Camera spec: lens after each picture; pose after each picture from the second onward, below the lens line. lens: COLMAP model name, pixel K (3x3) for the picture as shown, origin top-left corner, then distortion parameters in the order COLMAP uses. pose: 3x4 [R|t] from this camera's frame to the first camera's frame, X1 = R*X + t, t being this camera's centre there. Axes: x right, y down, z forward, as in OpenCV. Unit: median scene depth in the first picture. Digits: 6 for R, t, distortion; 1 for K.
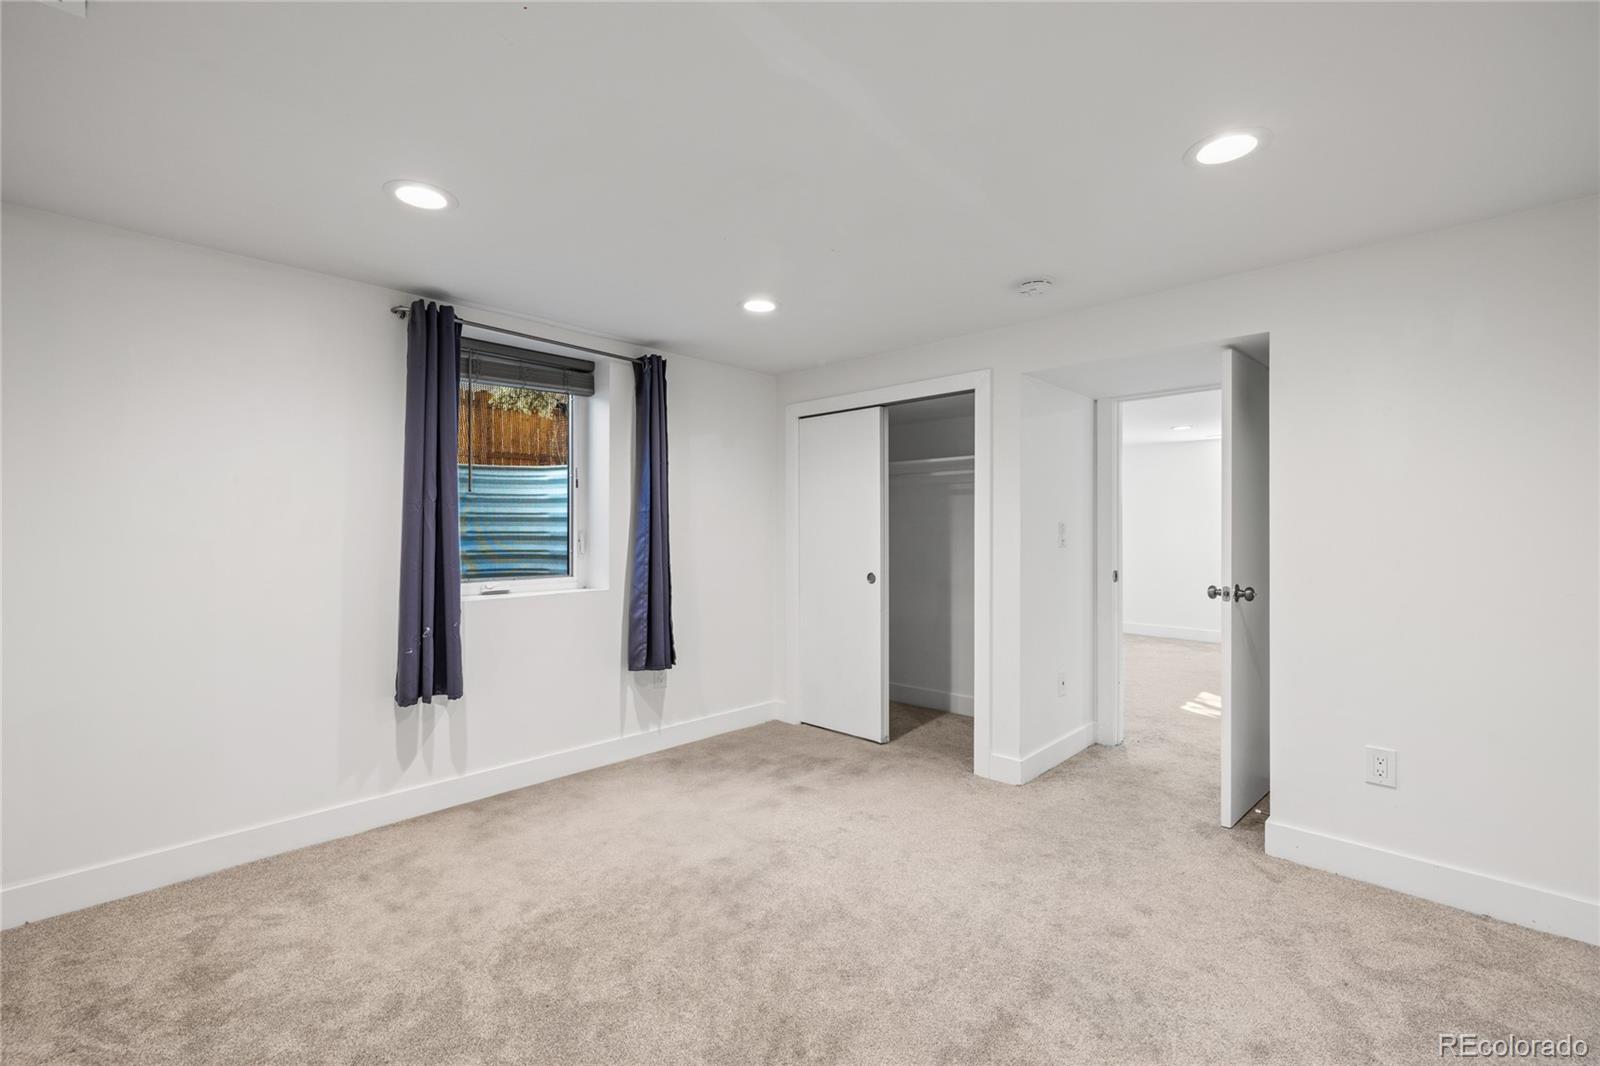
lens RADIAL K [[684.4, 0, 802.4], [0, 684.4, 529.2], [0, 0, 1]] dist [0.008310, -0.000996]
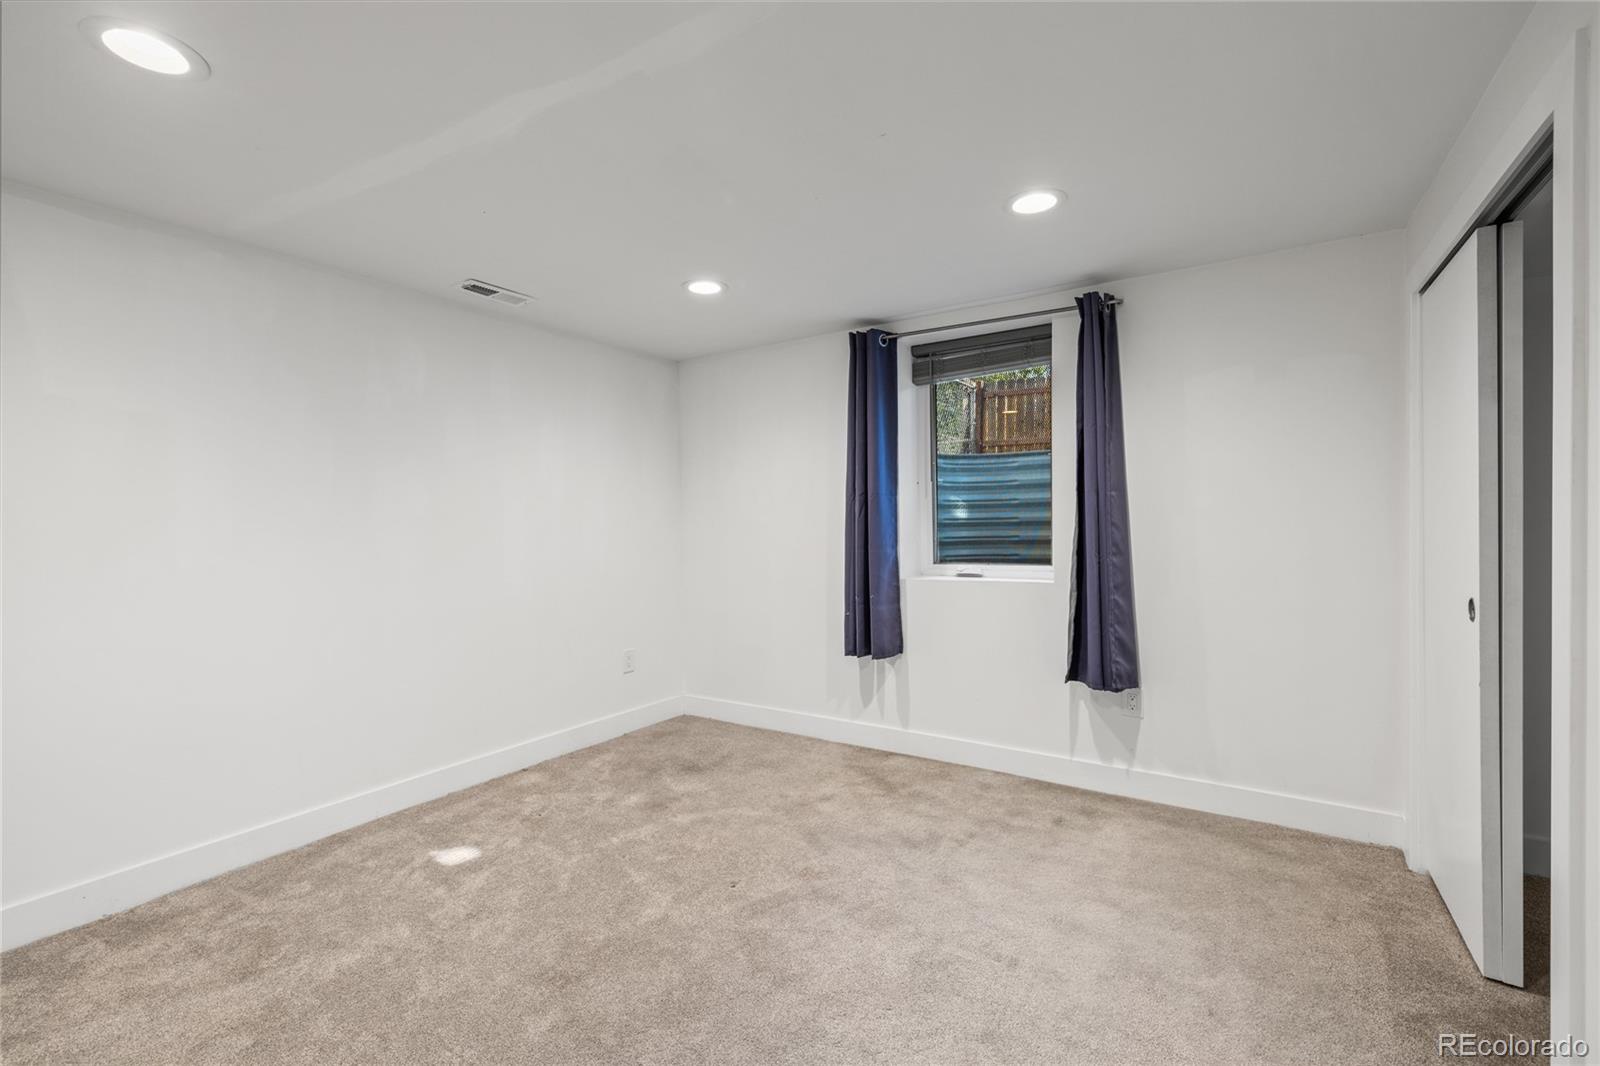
lens RADIAL K [[684.4, 0, 791.2], [0, 684.4, 522.2], [0, 0, 1]] dist [0.008310, -0.000996]
pose [[0.194618, -0.003215, -0.980874, 0.521280], [0.016750, 0.999860, 0.000047, 0.006841], [0.980736, -0.016439, 0.194644, 0.522757]]
